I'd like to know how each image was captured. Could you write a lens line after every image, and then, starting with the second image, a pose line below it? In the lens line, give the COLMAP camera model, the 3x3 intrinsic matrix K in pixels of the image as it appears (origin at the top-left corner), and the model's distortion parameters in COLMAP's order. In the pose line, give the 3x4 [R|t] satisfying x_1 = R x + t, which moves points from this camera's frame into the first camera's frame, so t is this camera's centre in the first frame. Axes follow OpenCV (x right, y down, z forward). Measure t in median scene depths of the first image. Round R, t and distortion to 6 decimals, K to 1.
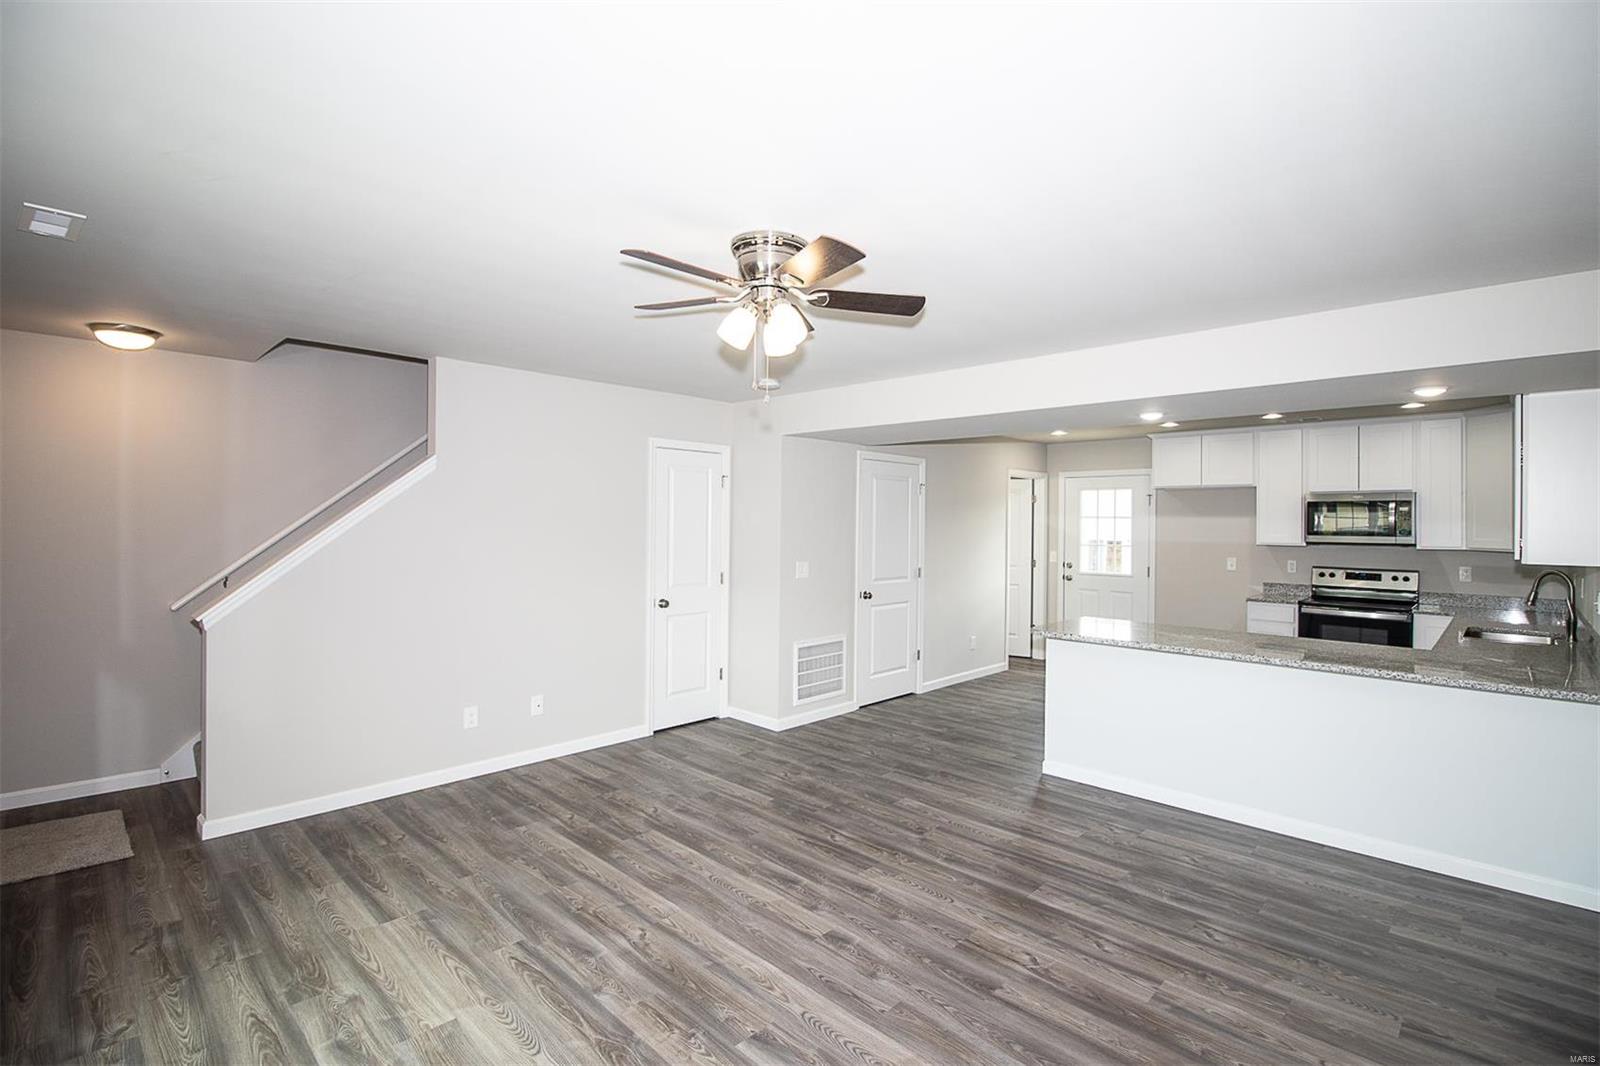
lens RADIAL K [[743.0, 0, 797.7], [0, 743.0, 519.4], [0, 0, 1]] dist [-0.004713, -0.006509]
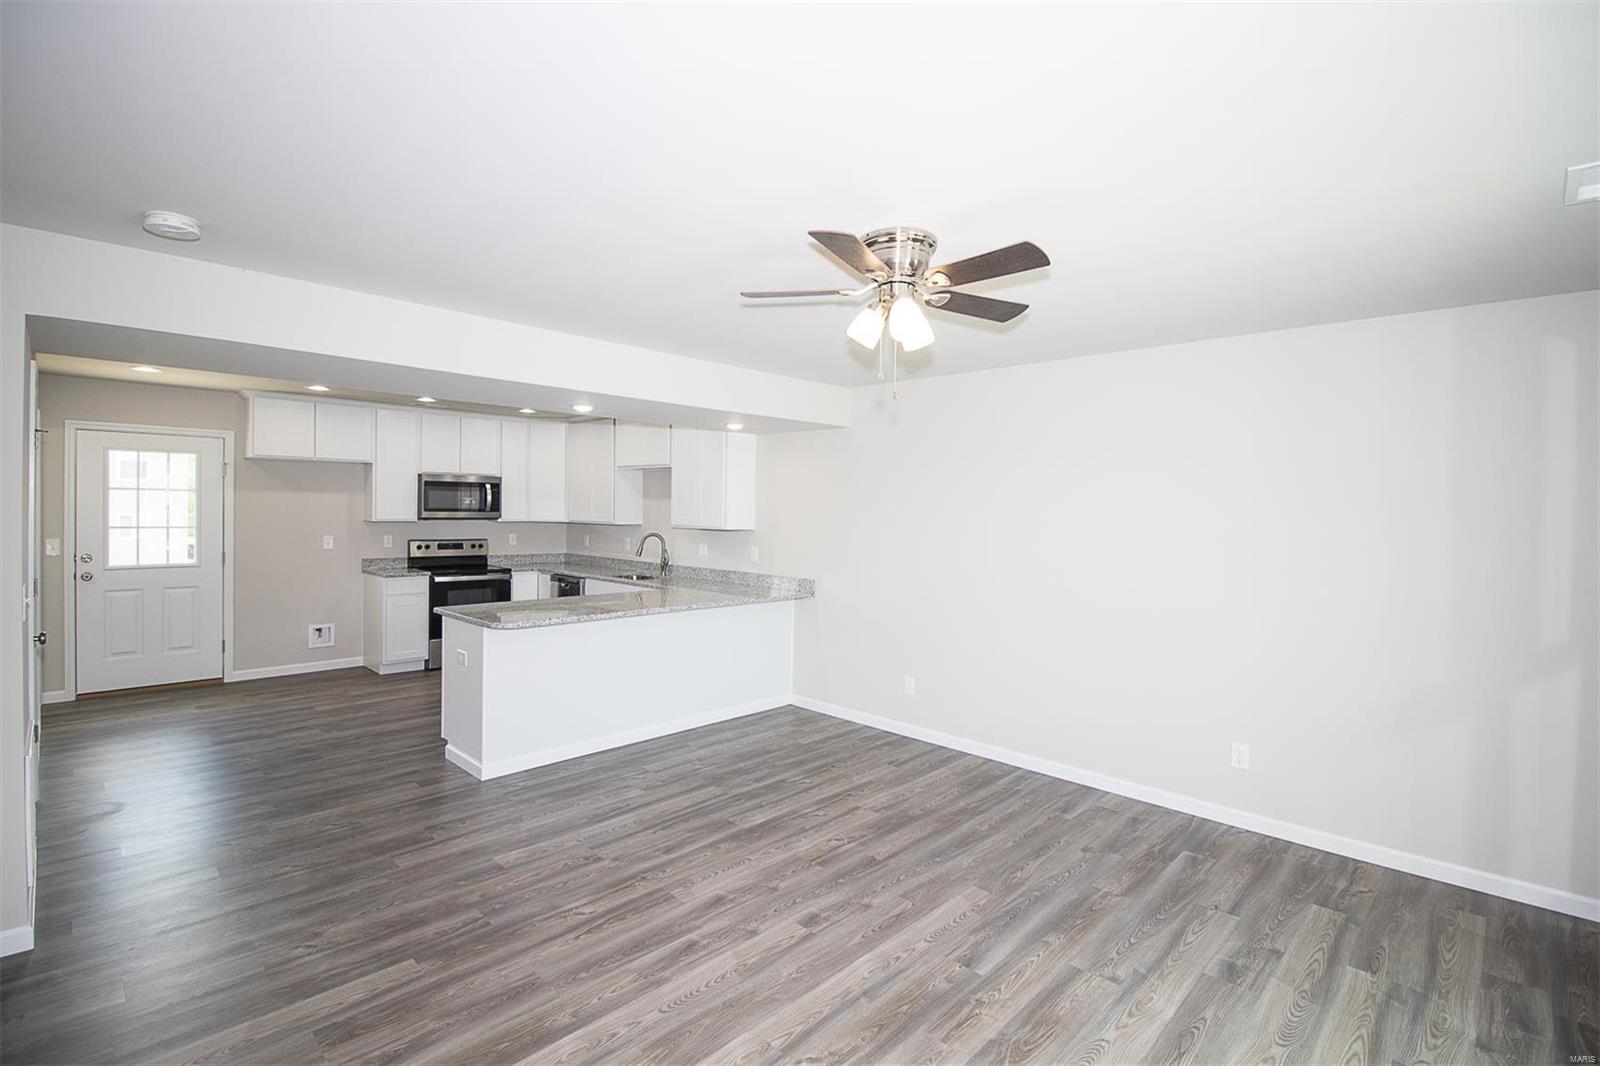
lens RADIAL K [[743.0, 0, 815.8], [0, 743.0, 522.8], [0, 0, 1]] dist [-0.004713, -0.006509]
pose [[-0.015276, -0.030413, 0.999421, -0.722110], [-0.020950, 0.999328, 0.030090, -0.012821], [-0.999664, -0.020478, -0.015903, 0.769807]]
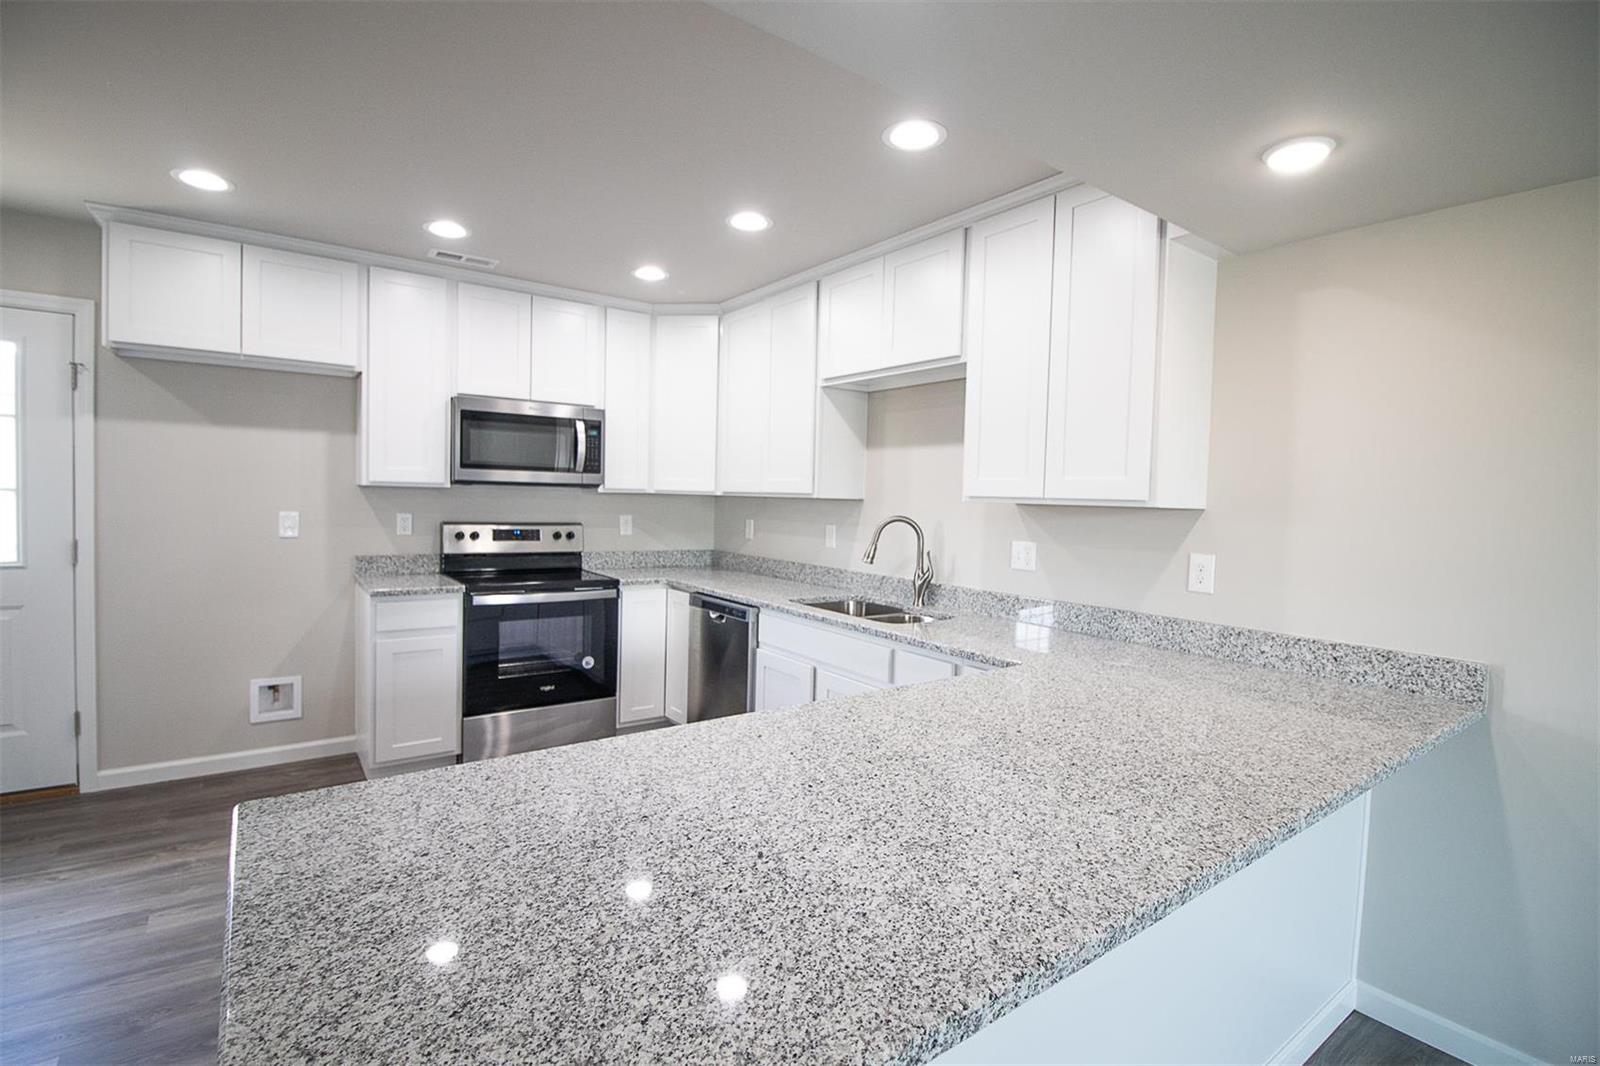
lens RADIAL K [[743.0, 0, 807.0], [0, 743.0, 530.7], [0, 0, 1]] dist [-0.004713, -0.006509]
pose [[0.163179, -0.051156, 0.985269, 0.289499], [-0.029535, 0.997954, 0.056706, 0.050256], [-0.986154, -0.038353, 0.161334, 1.122405]]
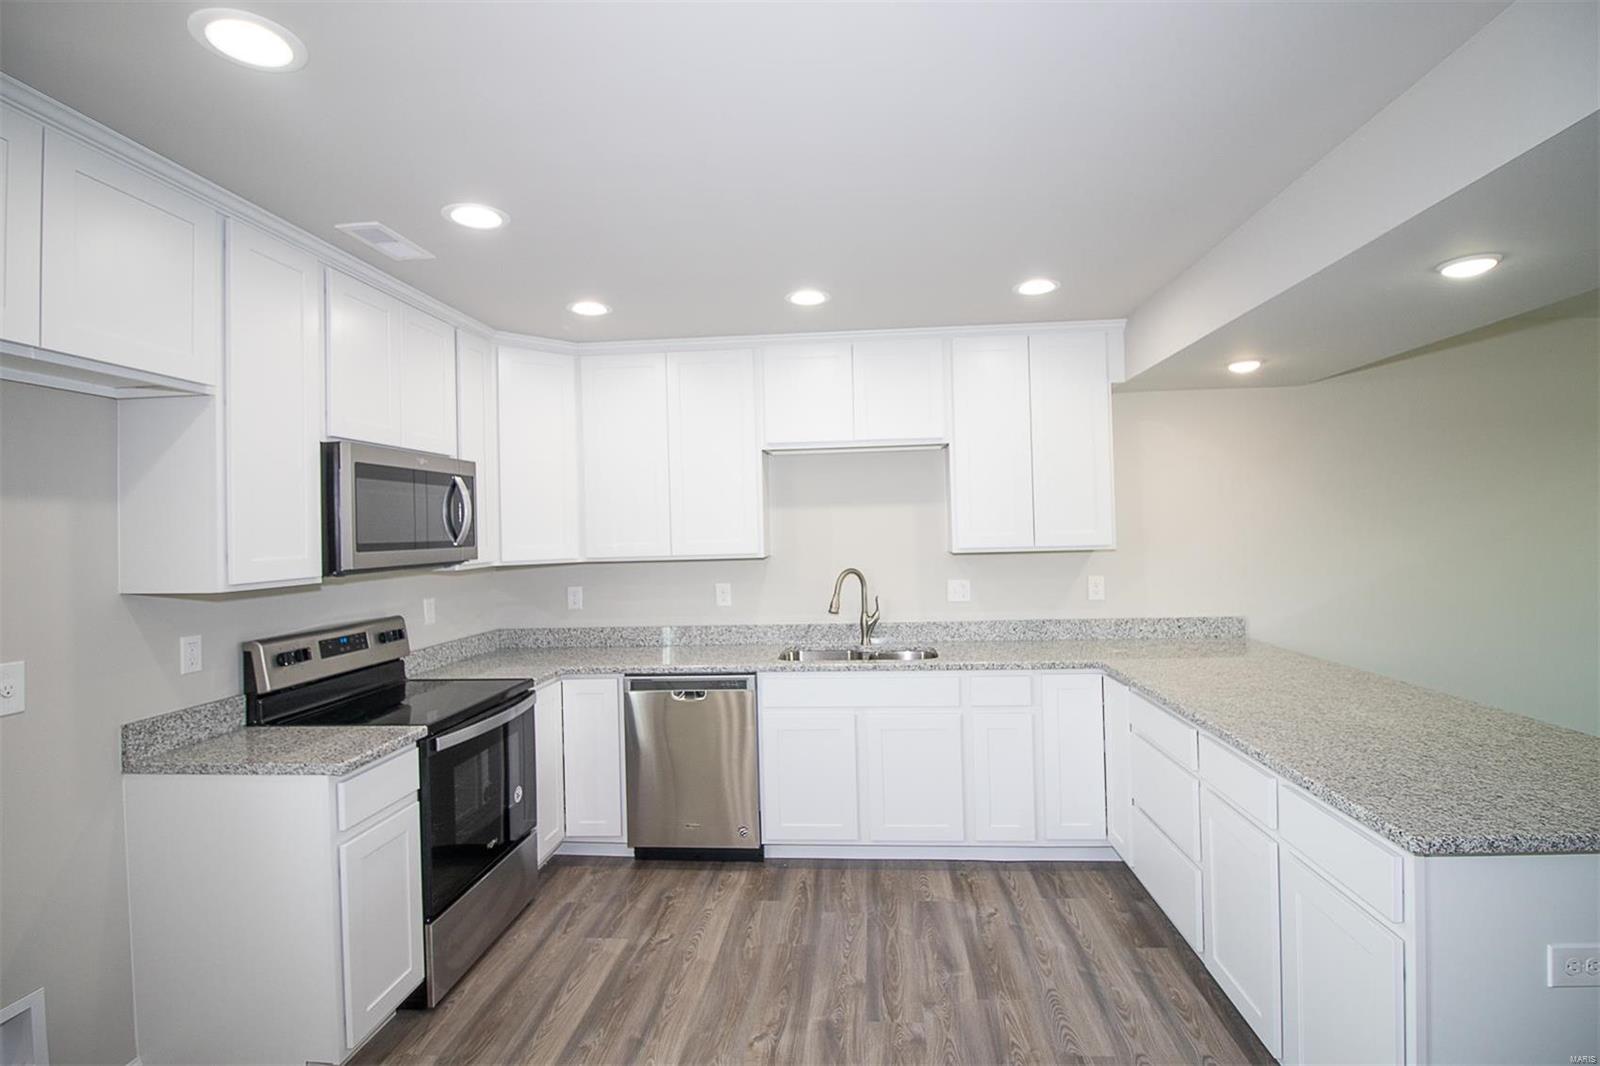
lens RADIAL K [[743.0, 0, 807.1], [0, 743.0, 519.4], [0, 0, 1]] dist [-0.004713, -0.006509]
pose [[-0.648634, 0.017194, 0.760907, 0.452166], [0.014978, 0.999840, -0.009825, 0.021348], [-0.760953, 0.005024, -0.648787, 1.869441]]
